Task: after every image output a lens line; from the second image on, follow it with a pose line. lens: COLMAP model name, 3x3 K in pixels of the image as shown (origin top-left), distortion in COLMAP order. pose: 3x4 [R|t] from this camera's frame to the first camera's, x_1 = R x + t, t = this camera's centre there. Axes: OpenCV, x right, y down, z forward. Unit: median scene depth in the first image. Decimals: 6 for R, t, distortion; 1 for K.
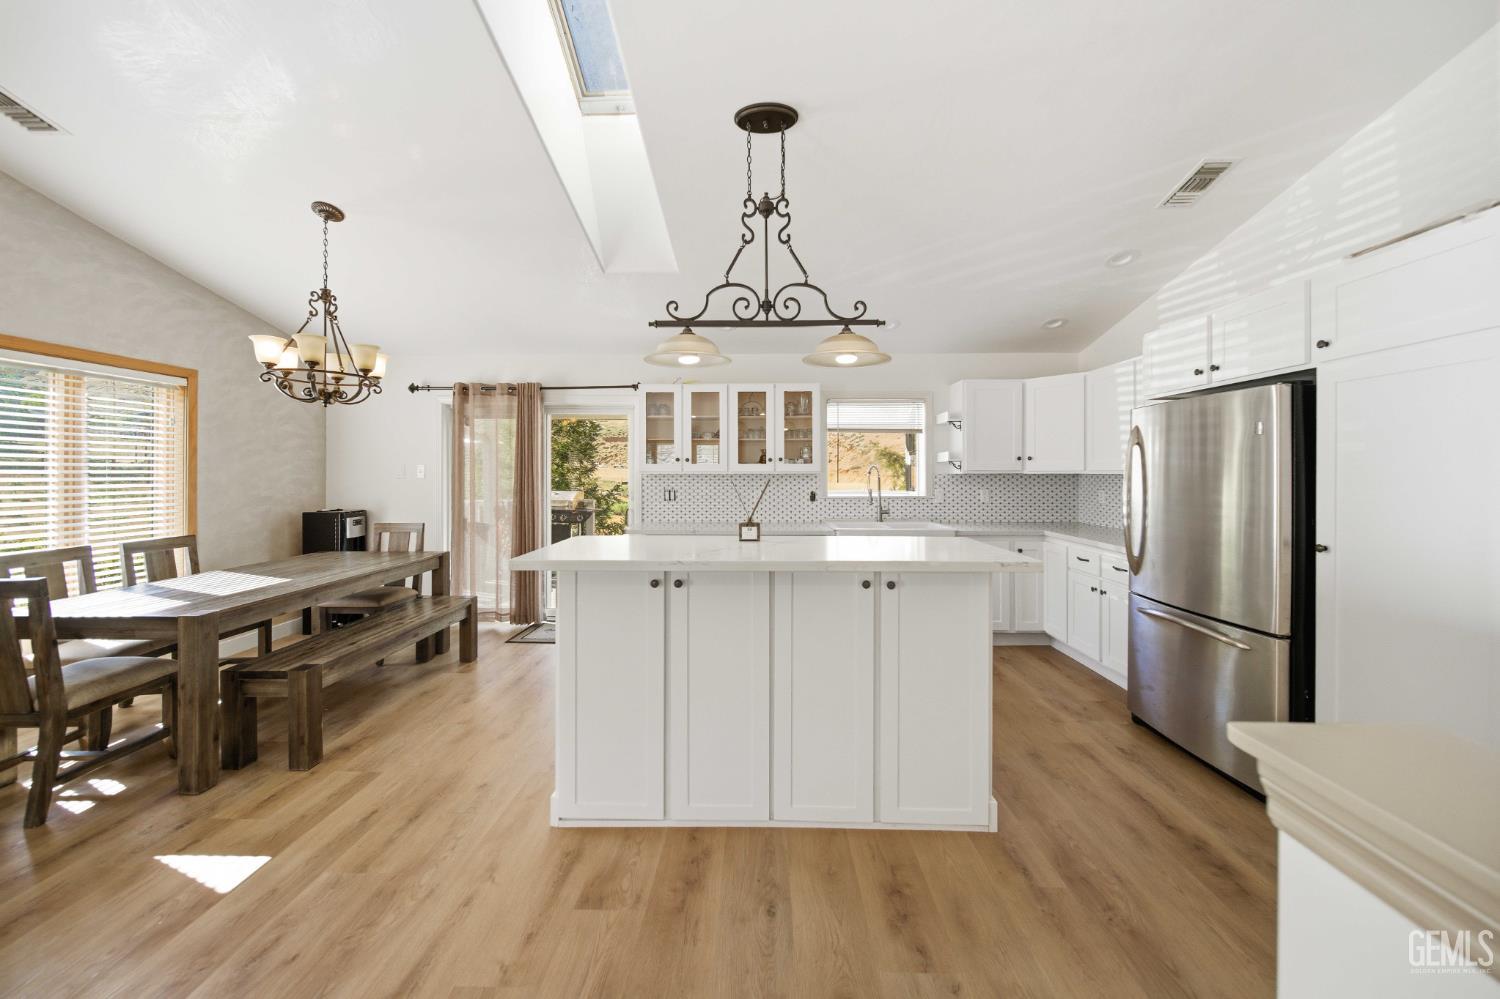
lens RADIAL K [[530.6, 0, 739.8], [0, 530.6, 483.0], [0, 0, 1]] dist [-0.007205, -0.000174]
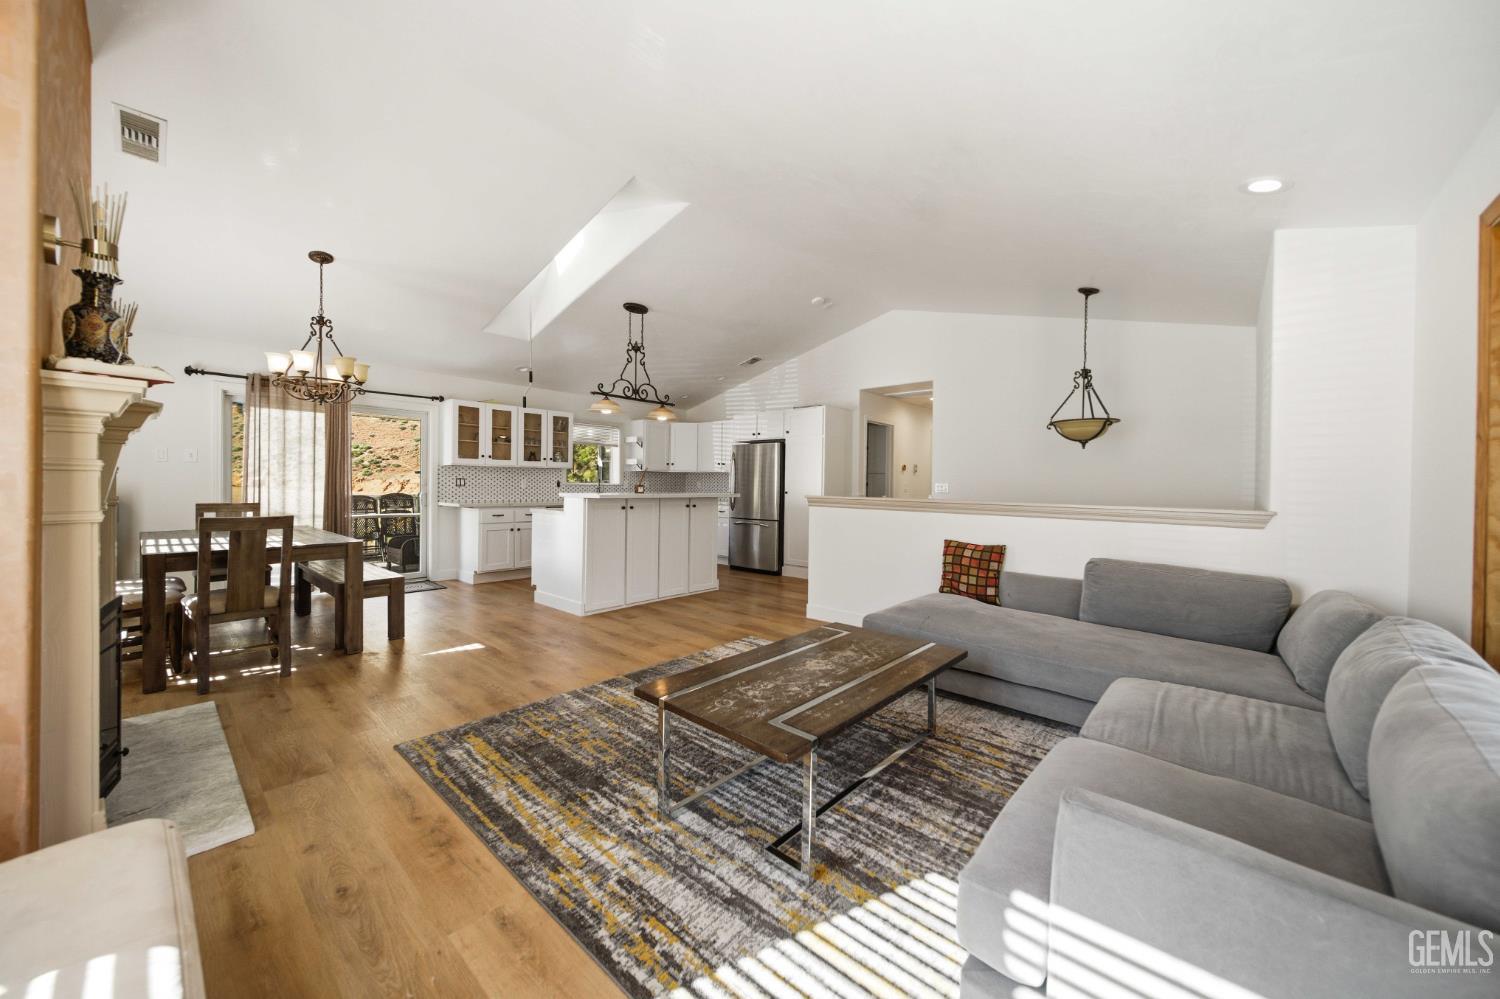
lens RADIAL K [[530.6, 0, 739.8], [0, 530.6, 483.0], [0, 0, 1]] dist [-0.007205, -0.000174]
pose [[0.650068, 0.006934, 0.759845, -1.364799], [0.000014, 0.999958, -0.009137, 0.072493], [-0.759876, 0.005950, 0.650040, -0.790866]]
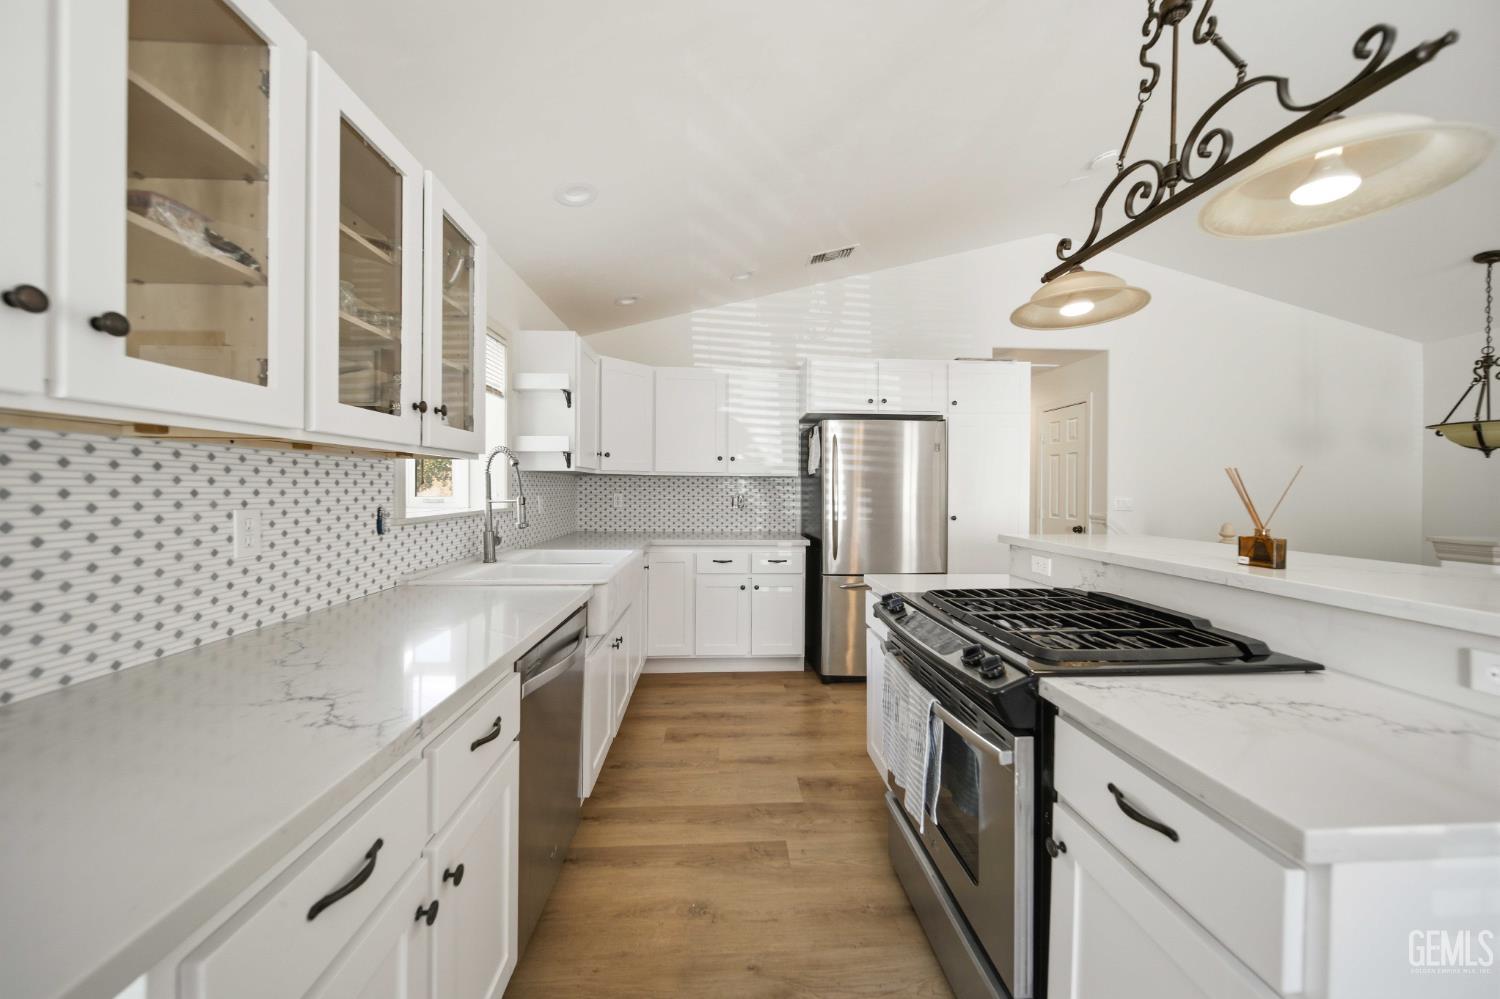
lens RADIAL K [[530.6, 0, 739.8], [0, 530.6, 483.0], [0, 0, 1]] dist [-0.007205, -0.000174]
pose [[-0.090684, 0.003338, 0.995874, -0.495464], [0.004986, 0.999983, -0.002898, 0.001676], [-0.995867, 0.004703, -0.090699, 1.504848]]
